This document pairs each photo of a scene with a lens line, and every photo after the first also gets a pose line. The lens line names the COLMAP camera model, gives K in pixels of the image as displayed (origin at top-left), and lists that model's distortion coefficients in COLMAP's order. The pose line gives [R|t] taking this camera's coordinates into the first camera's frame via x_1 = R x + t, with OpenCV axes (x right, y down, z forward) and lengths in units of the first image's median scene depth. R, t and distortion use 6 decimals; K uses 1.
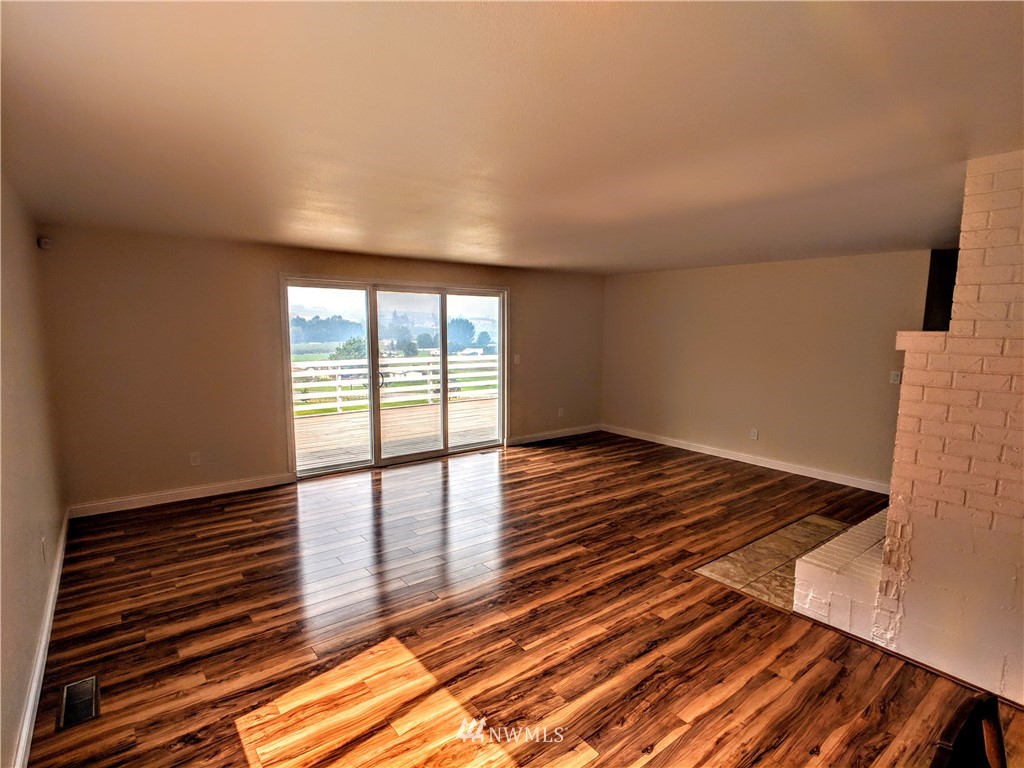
lens RADIAL K [[525.2, 0, 511.6], [0, 525.2, 387.0], [0, 0, 1]] dist [-0.005742, 0.006099]
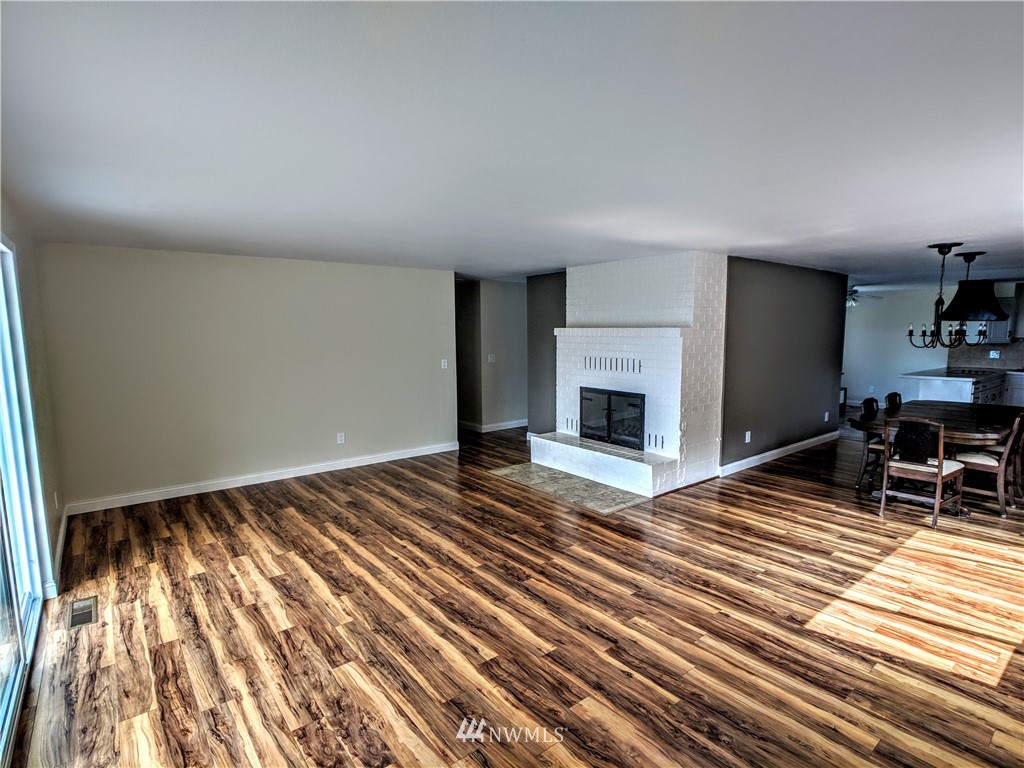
lens RADIAL K [[525.2, 0, 510.4], [0, 525.2, 387.2], [0, 0, 1]] dist [-0.005742, 0.006099]
pose [[-0.007678, -0.125759, 0.992031, -1.052326], [0.121452, 0.984599, 0.125757, -0.190632], [-0.992568, 0.121450, 0.007714, 1.308933]]
